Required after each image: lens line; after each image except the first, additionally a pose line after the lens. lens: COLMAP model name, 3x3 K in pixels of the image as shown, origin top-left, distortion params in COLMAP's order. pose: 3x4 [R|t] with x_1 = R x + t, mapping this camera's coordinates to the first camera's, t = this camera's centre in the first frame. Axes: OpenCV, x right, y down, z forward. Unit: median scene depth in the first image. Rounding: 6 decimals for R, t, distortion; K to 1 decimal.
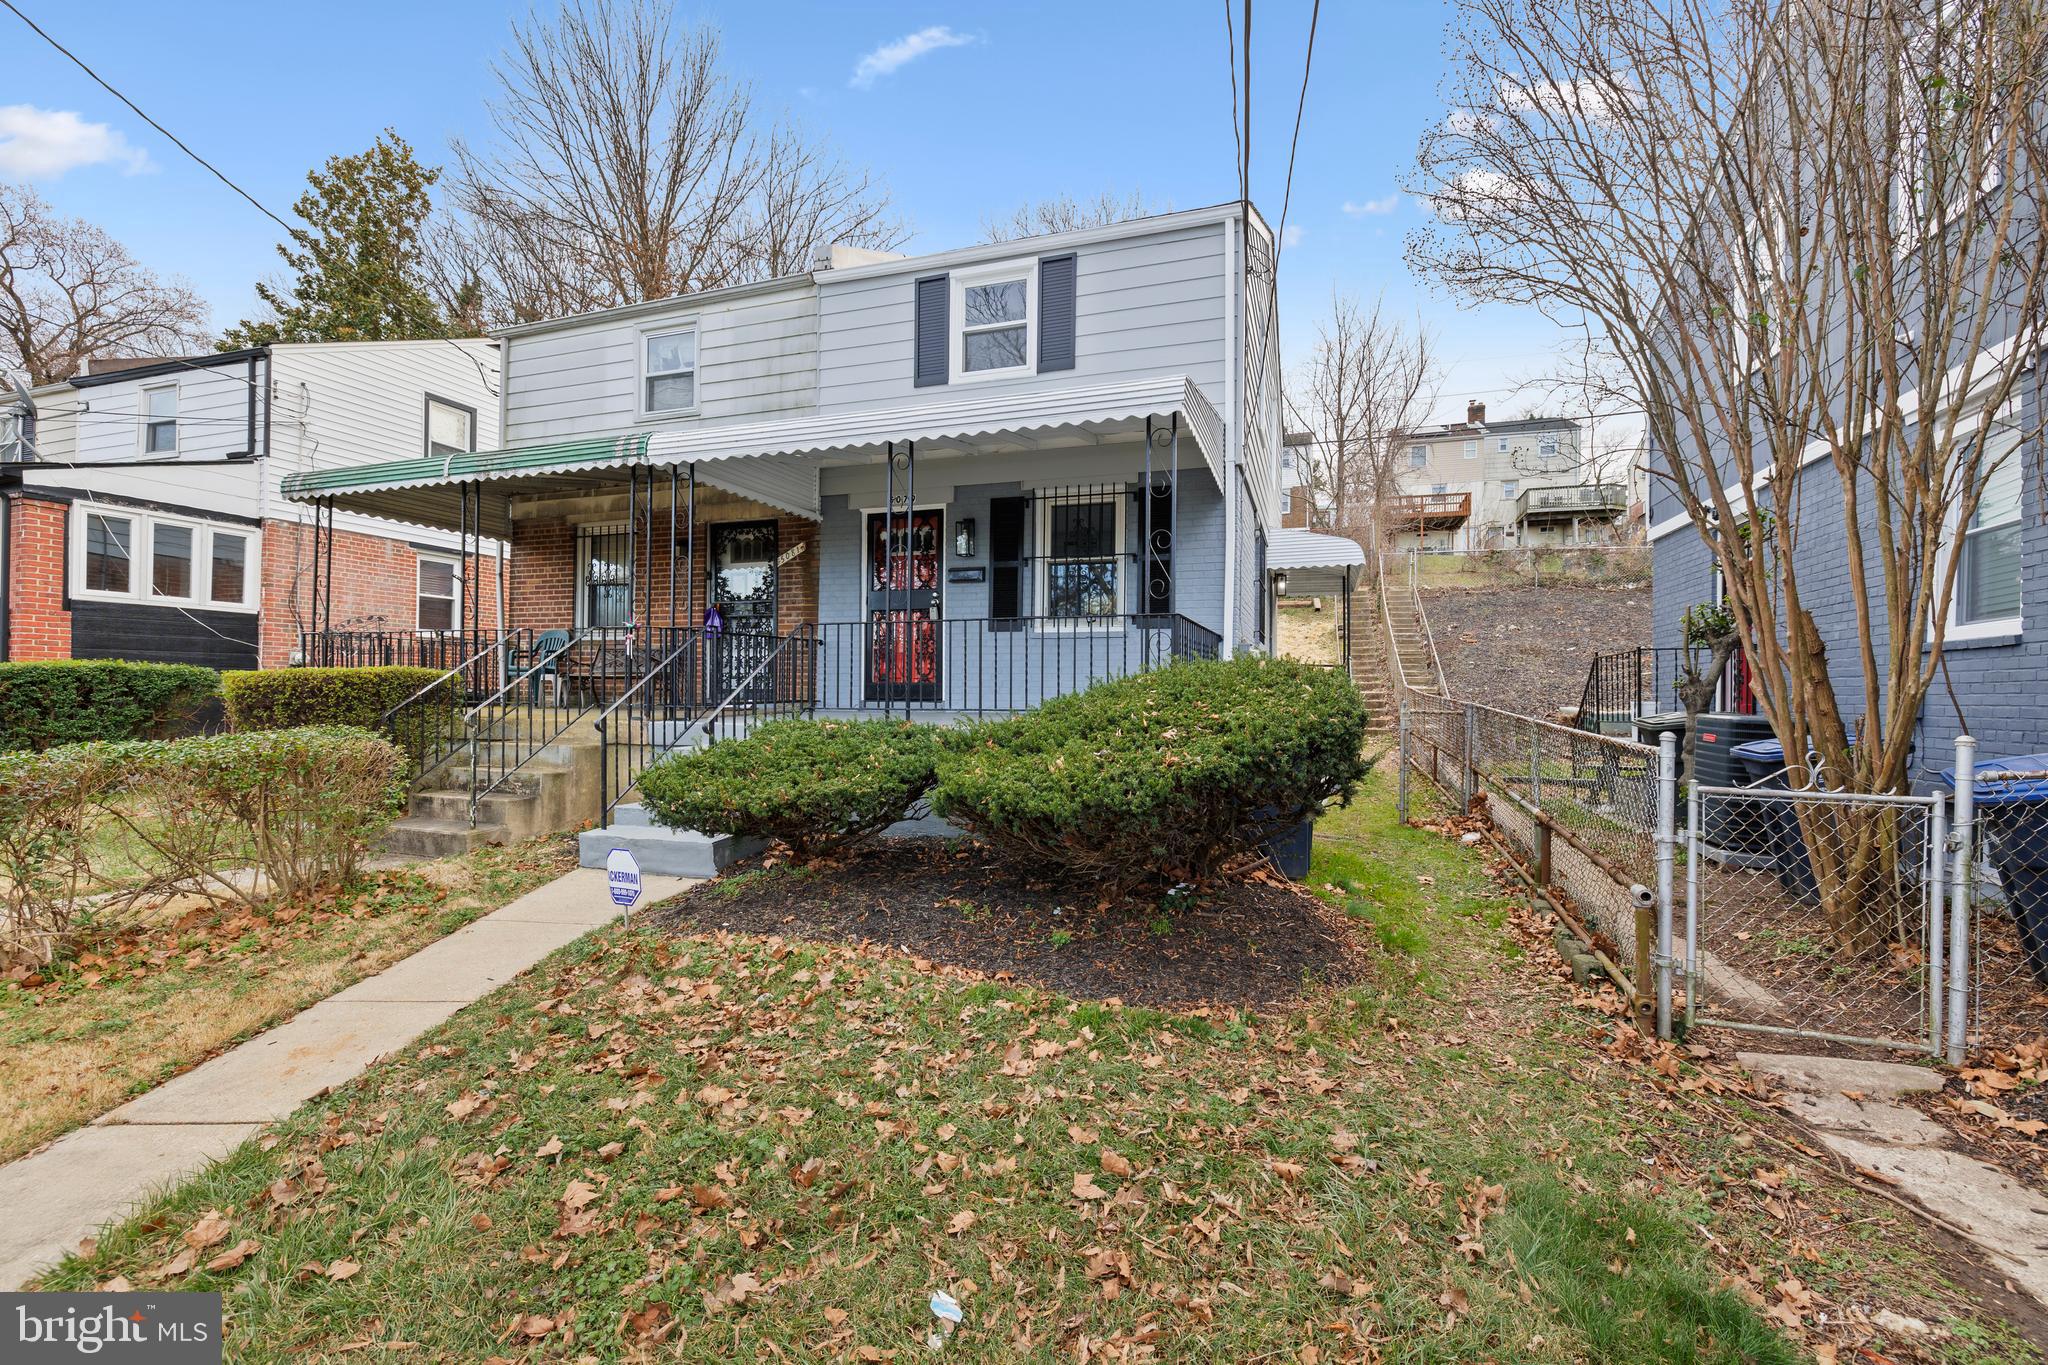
lens RADIAL K [[867.3, 0, 1022.7], [0, 867.3, 677.1], [0, 0, 1]] dist [-0.000385, -0.000270]
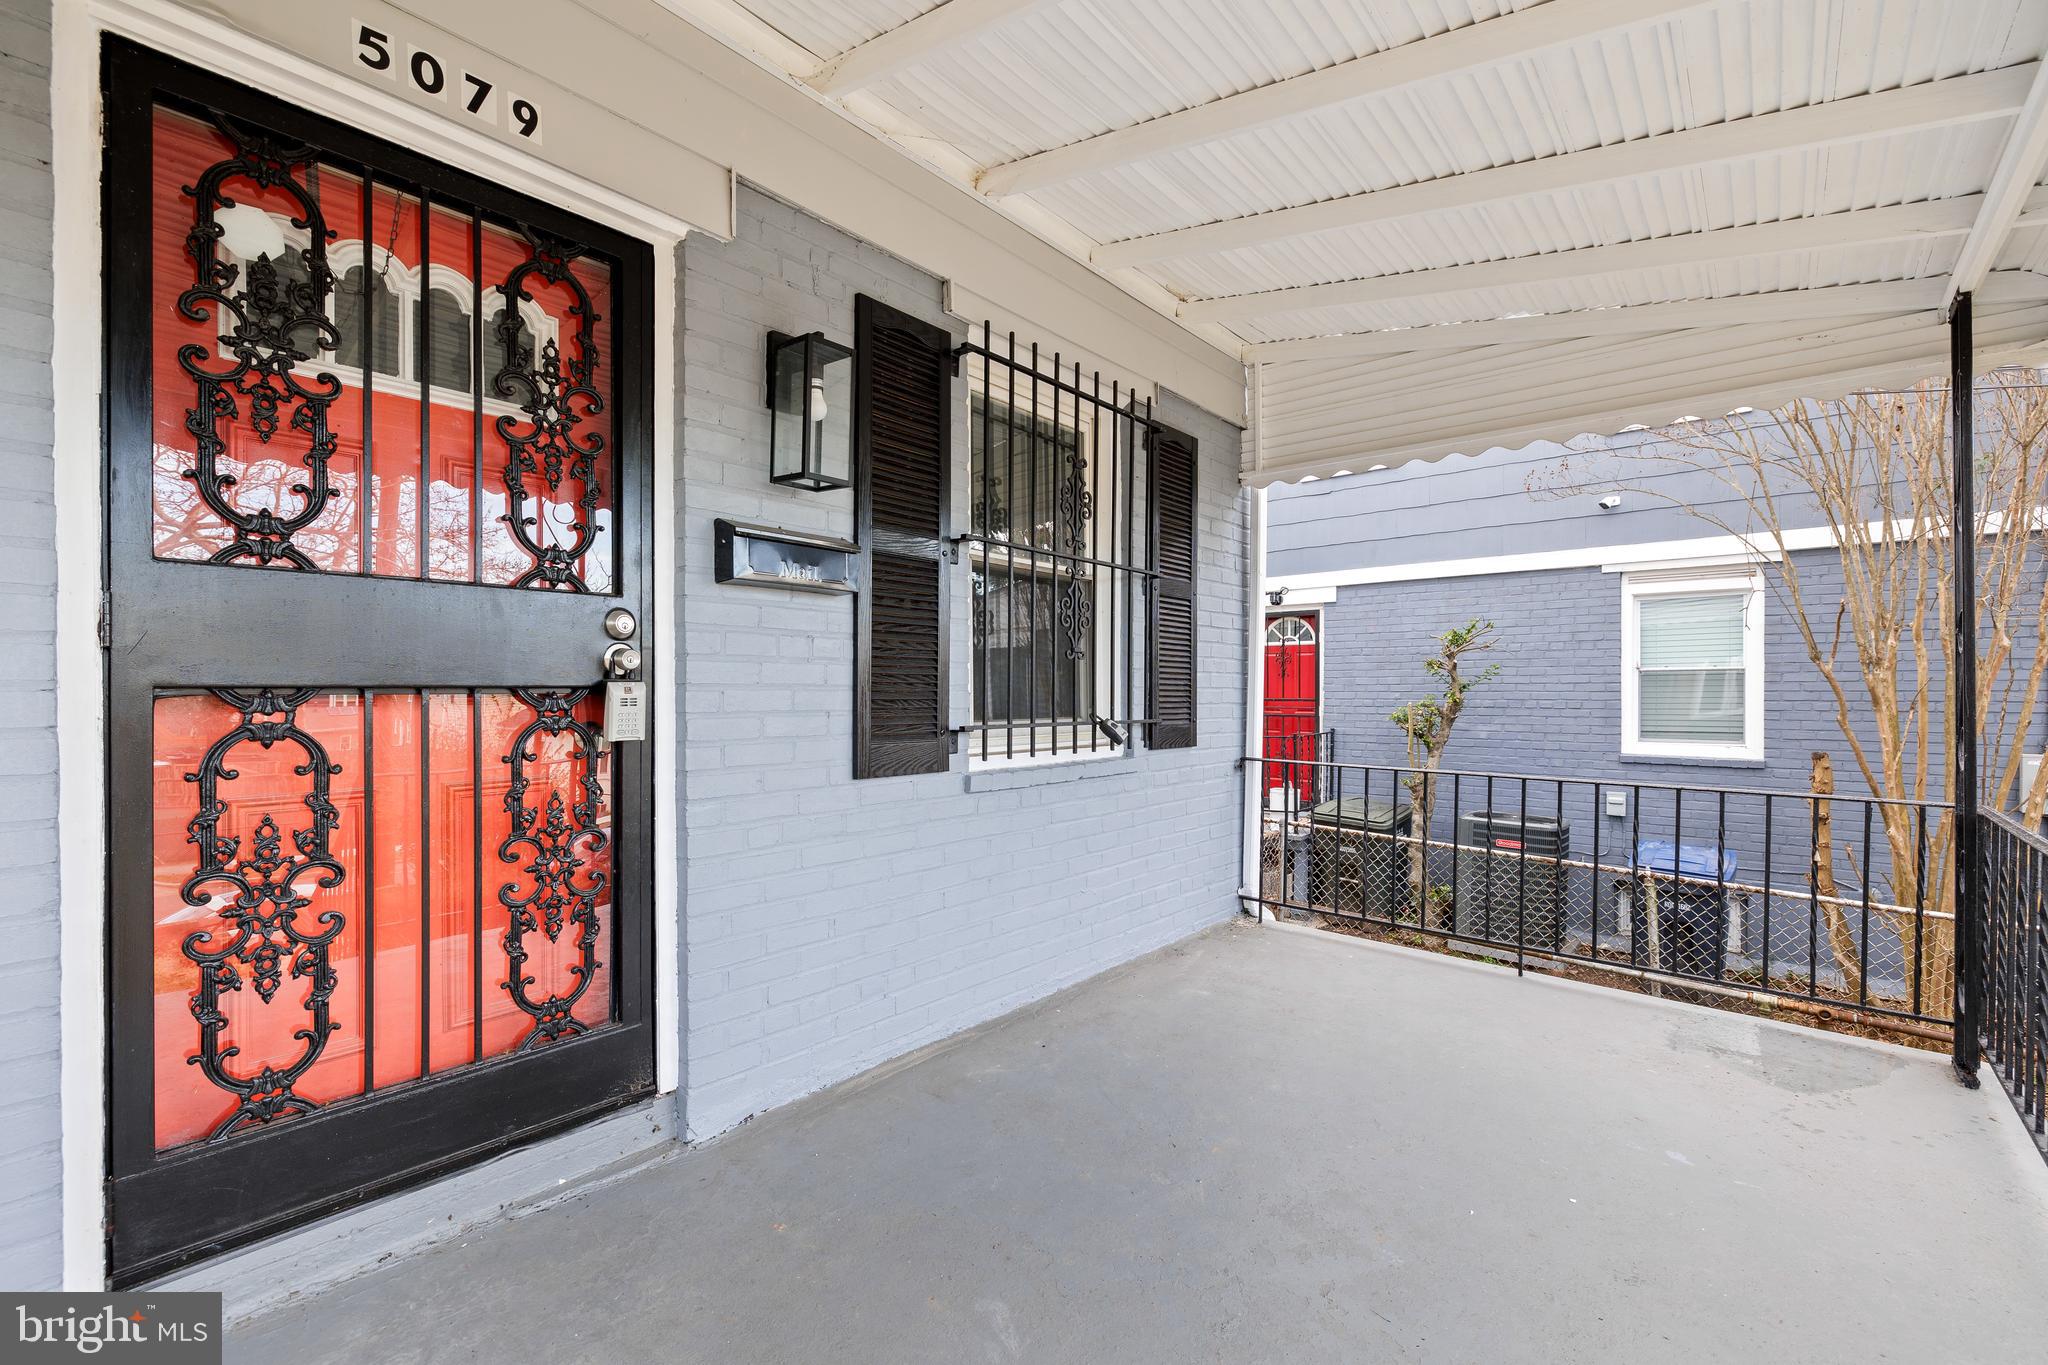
lens RADIAL K [[882.8, 0, 1024.0], [0, 882.8, 682.5], [0, 0, 1]] dist [-0.000805, -0.000226]
pose [[0.354495, -0.004107, 0.935049, -0.280525], [-0.021785, 0.999683, 0.012650, -0.087381], [-0.934804, -0.024855, 0.354293, 0.850052]]
